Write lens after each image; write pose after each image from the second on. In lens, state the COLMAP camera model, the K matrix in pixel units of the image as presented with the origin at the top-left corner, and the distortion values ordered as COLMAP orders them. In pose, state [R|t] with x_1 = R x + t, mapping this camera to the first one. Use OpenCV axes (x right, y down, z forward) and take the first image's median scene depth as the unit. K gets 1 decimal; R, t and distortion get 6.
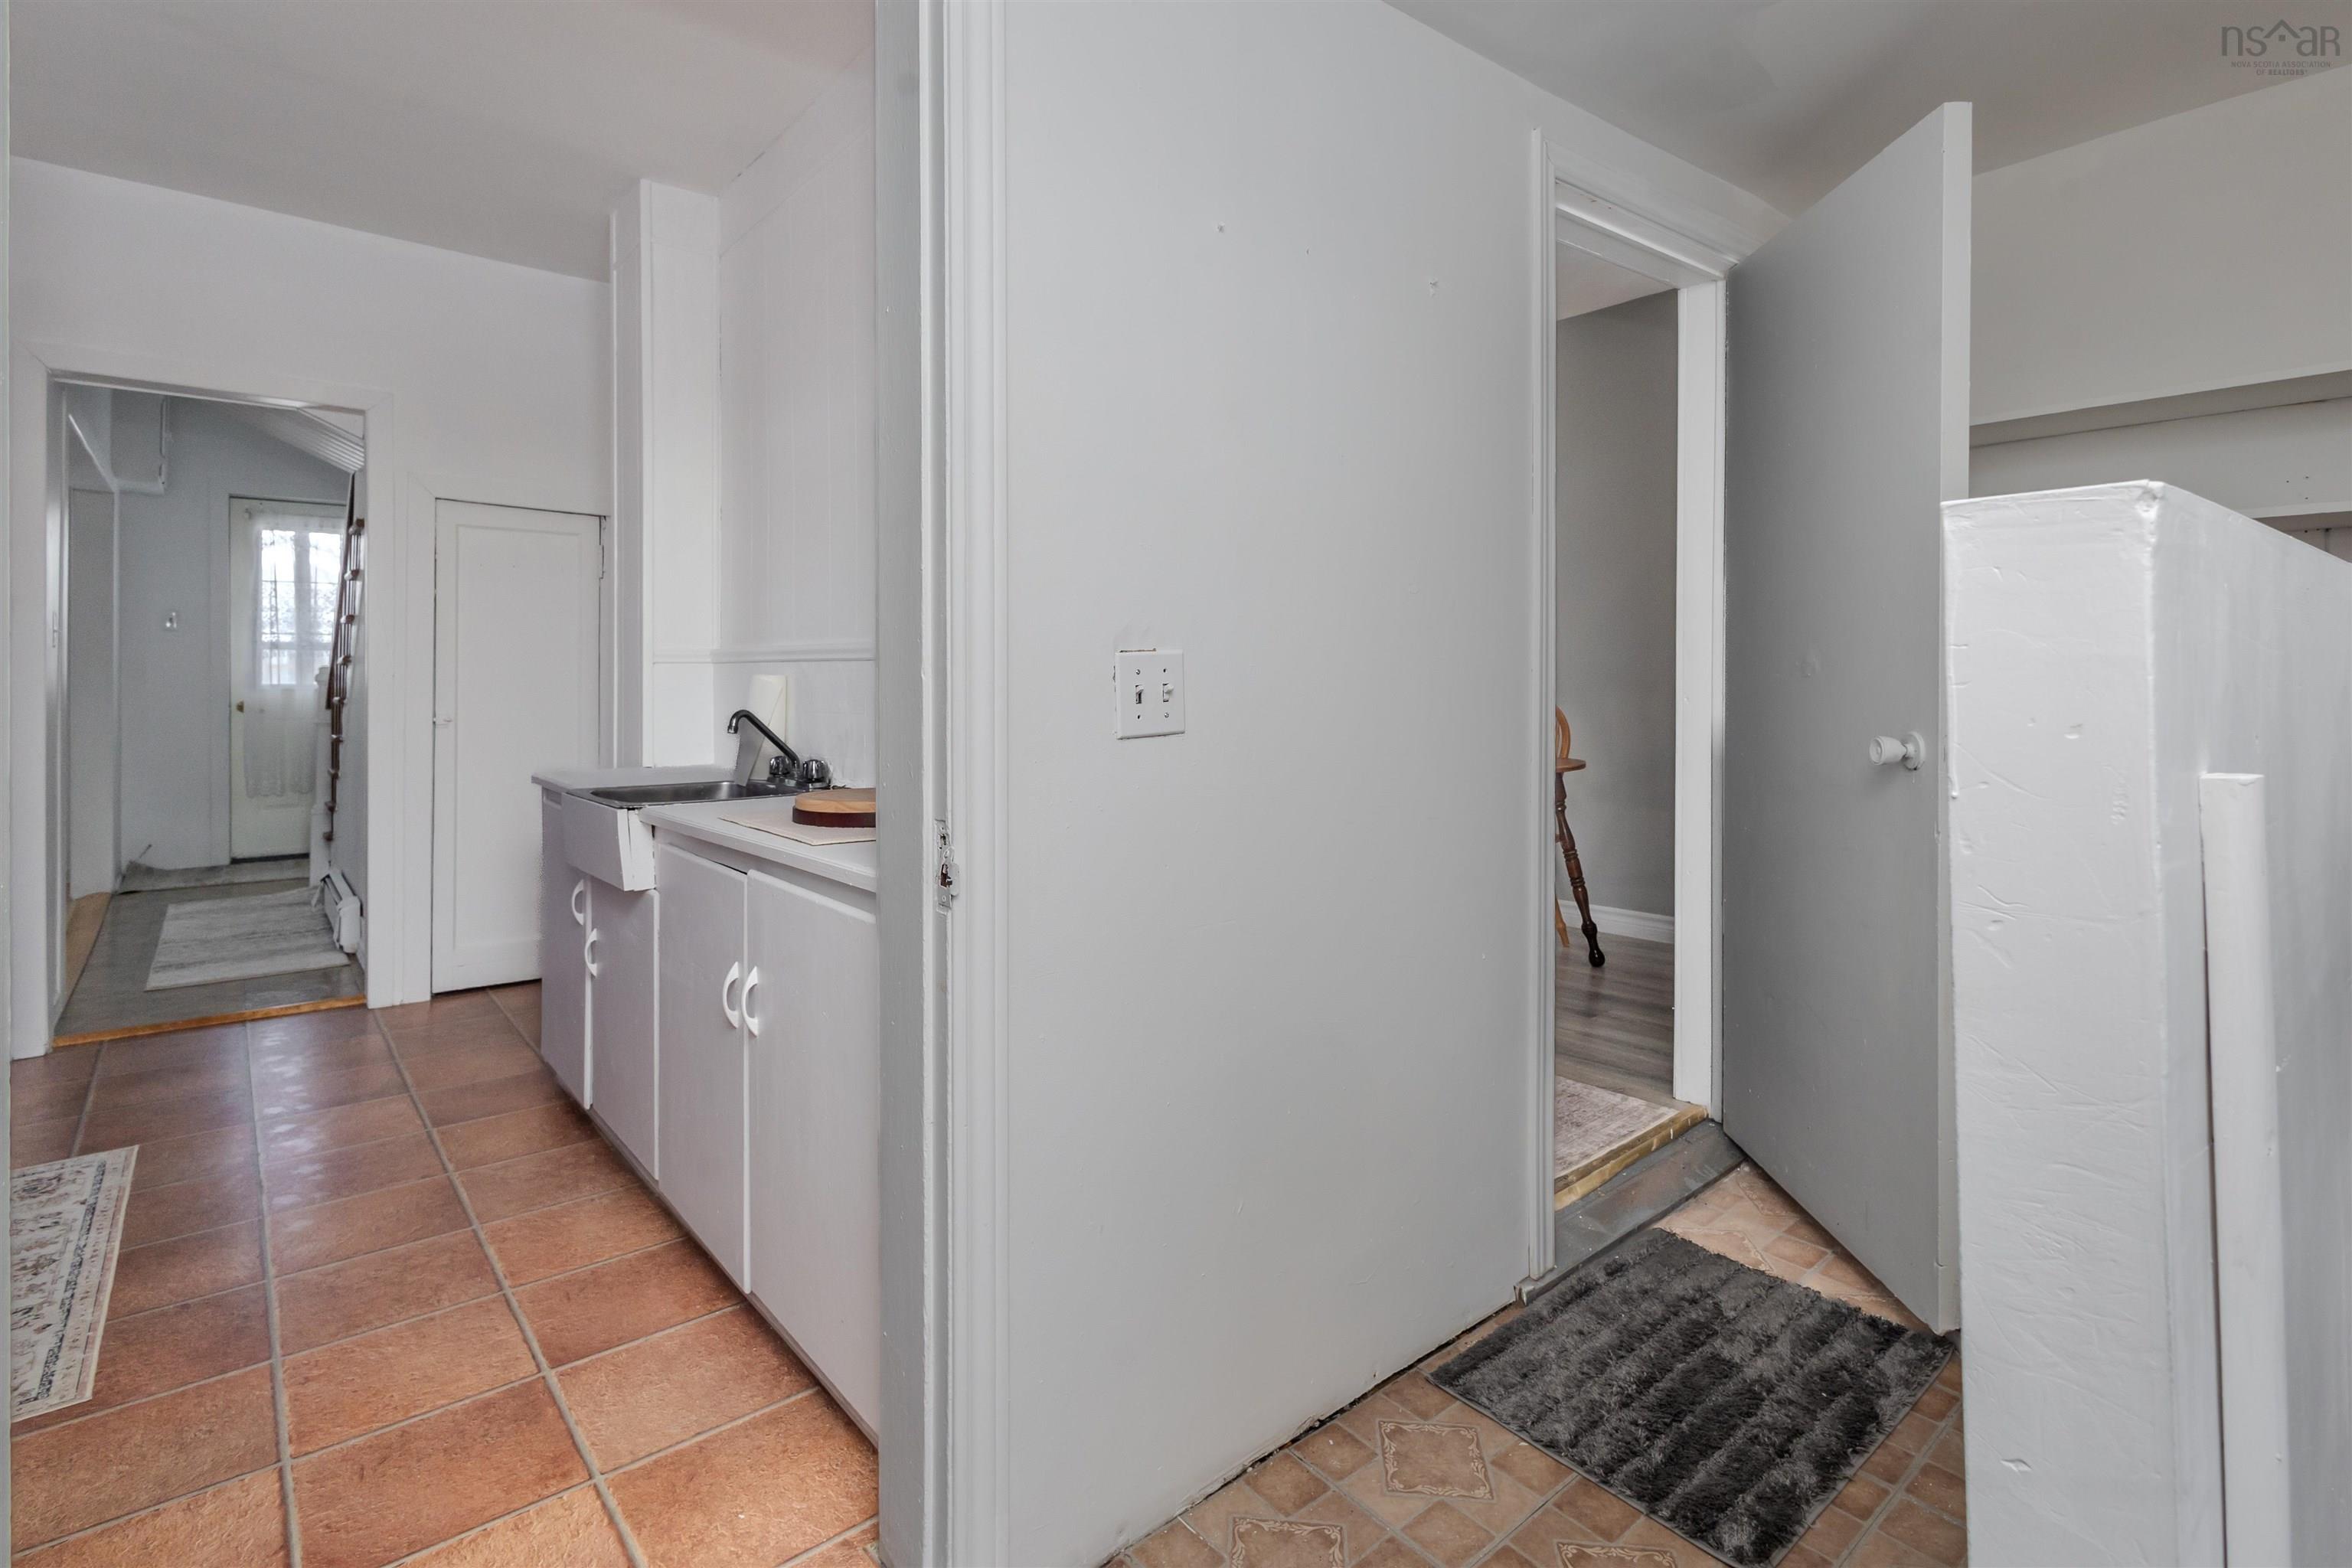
lens RADIAL K [[1093.7, 0, 1174.4], [0, 1093.7, 686.6], [0, 0, 1]] dist [0.001534, 0.000224]
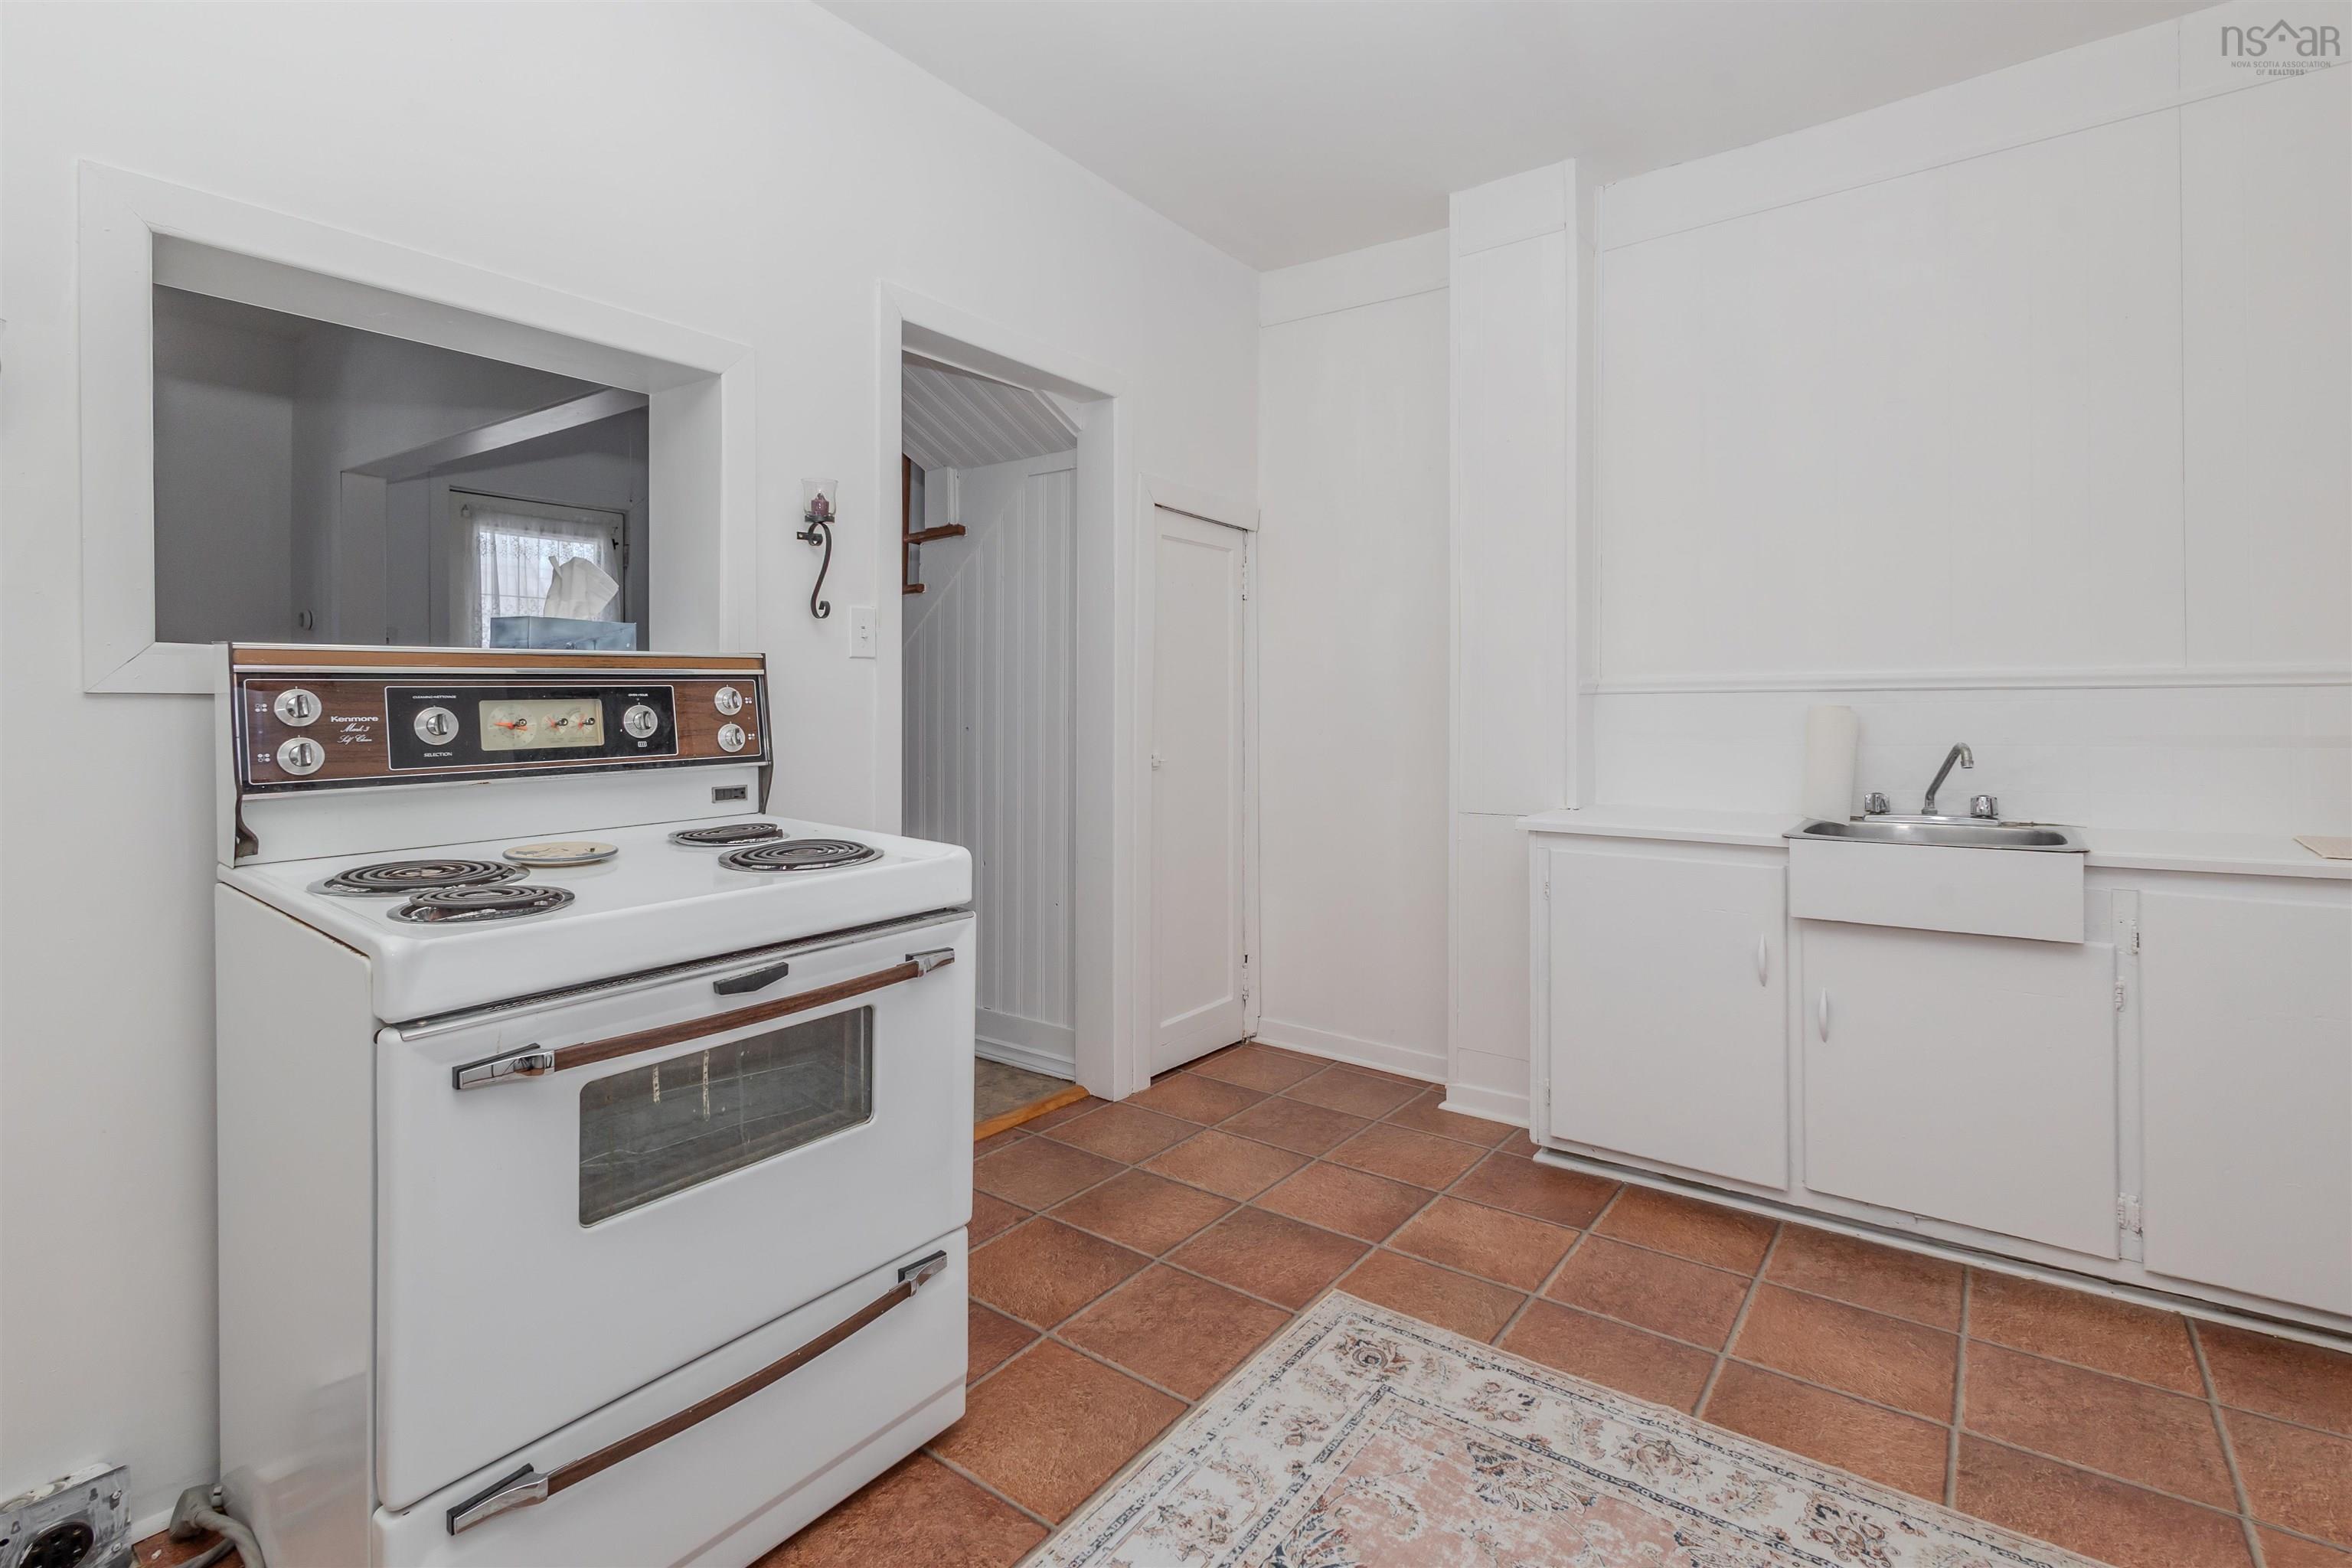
lens RADIAL K [[1093.7, 0, 1174.4], [0, 1093.7, 686.6], [0, 0, 1]] dist [0.001534, 0.000224]
pose [[0.980084, -0.008592, 0.198395, -1.307050], [0.011568, 0.999837, -0.013849, -0.022568], [-0.198244, 0.015868, 0.980024, 0.231424]]
